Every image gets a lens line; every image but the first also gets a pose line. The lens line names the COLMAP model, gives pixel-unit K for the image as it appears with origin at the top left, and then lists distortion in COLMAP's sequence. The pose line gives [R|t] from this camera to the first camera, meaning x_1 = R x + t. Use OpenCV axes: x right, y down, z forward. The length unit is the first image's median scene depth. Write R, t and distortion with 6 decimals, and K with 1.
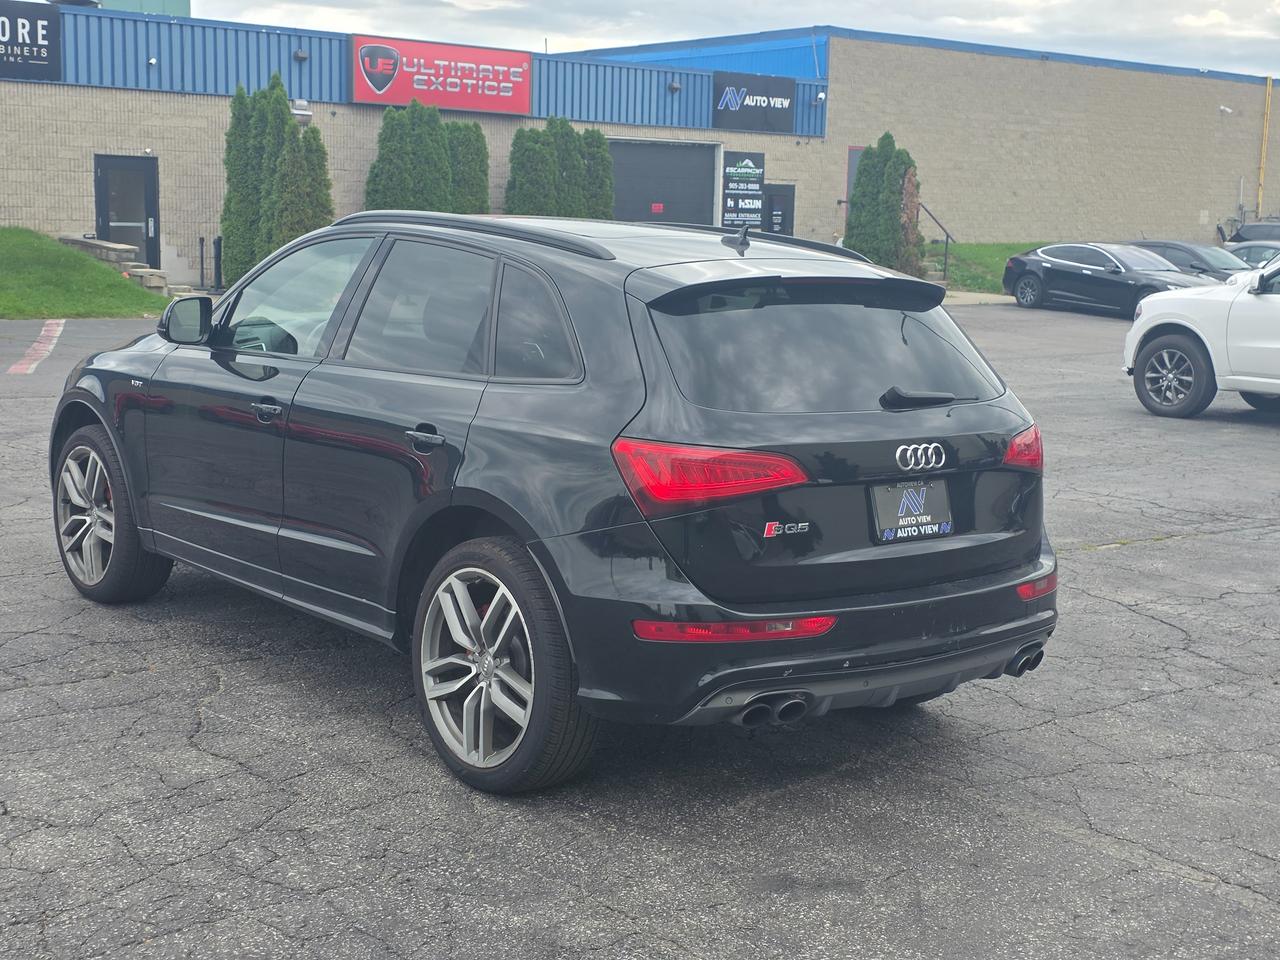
lens RADIAL K [[1722.1, 0, 661.5], [0, 1722.1, 452.8], [0, 0, 1]] dist [0.096492, -0.107479]
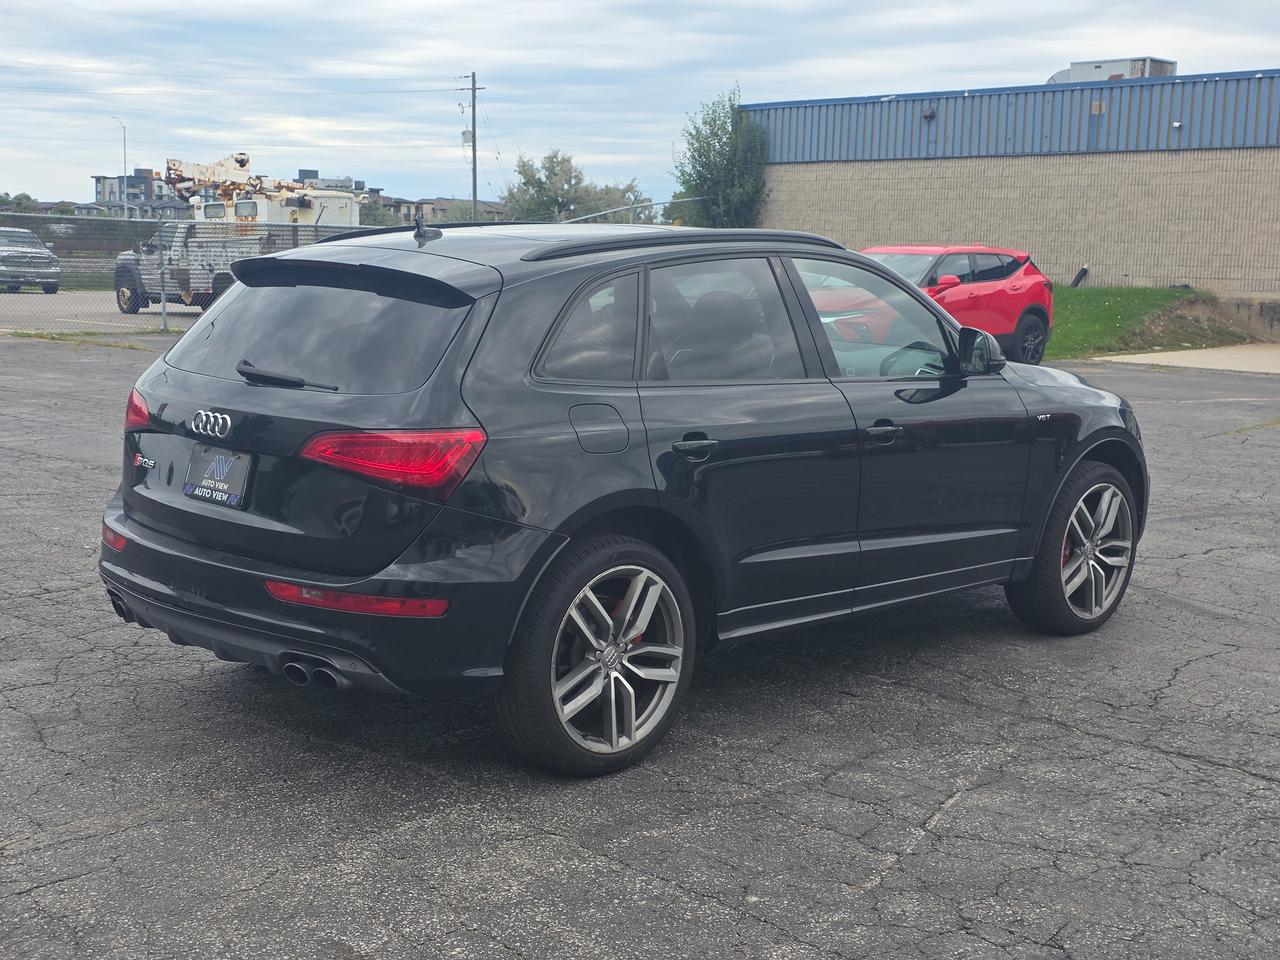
lens RADIAL K [[1710.0, 0, 631.4], [0, 1710.0, 476.1], [0, 0, 1]] dist [0.159774, -0.434459]
pose [[0.091702, 0.109332, -0.989766, 0.216808], [-0.158743, 0.982848, 0.093860, -0.018896], [0.983052, 0.148511, 0.107485, 0.202167]]
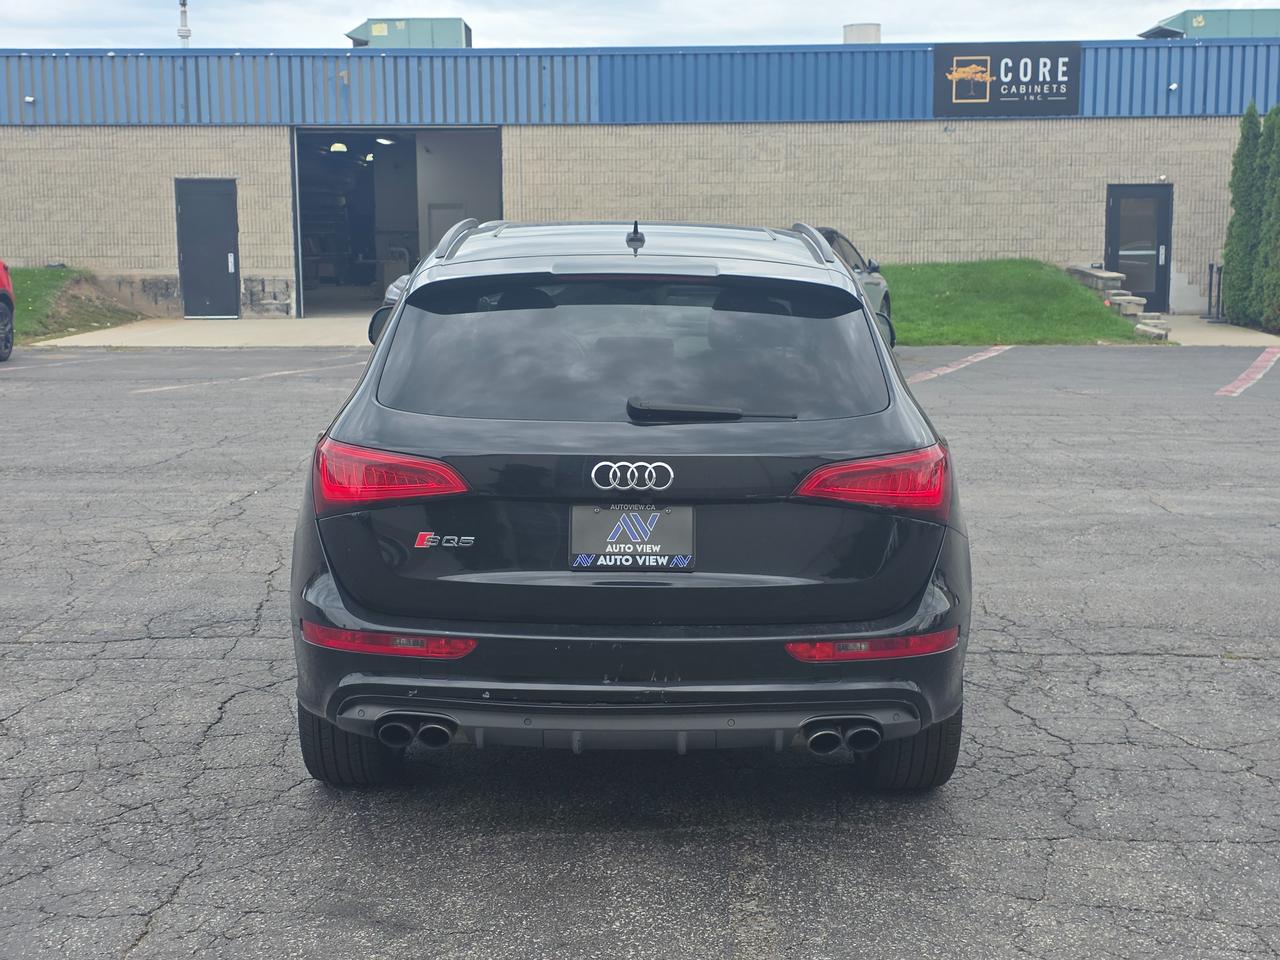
lens RADIAL K [[1710.0, 0, 631.4], [0, 1710.0, 476.1], [0, 0, 1]] dist [0.159774, -0.434459]
pose [[0.766421, 0.061105, -0.639426, 0.124195], [-0.064816, 0.997741, 0.017657, -0.002279], [0.639060, 0.027912, 0.768650, 0.058993]]
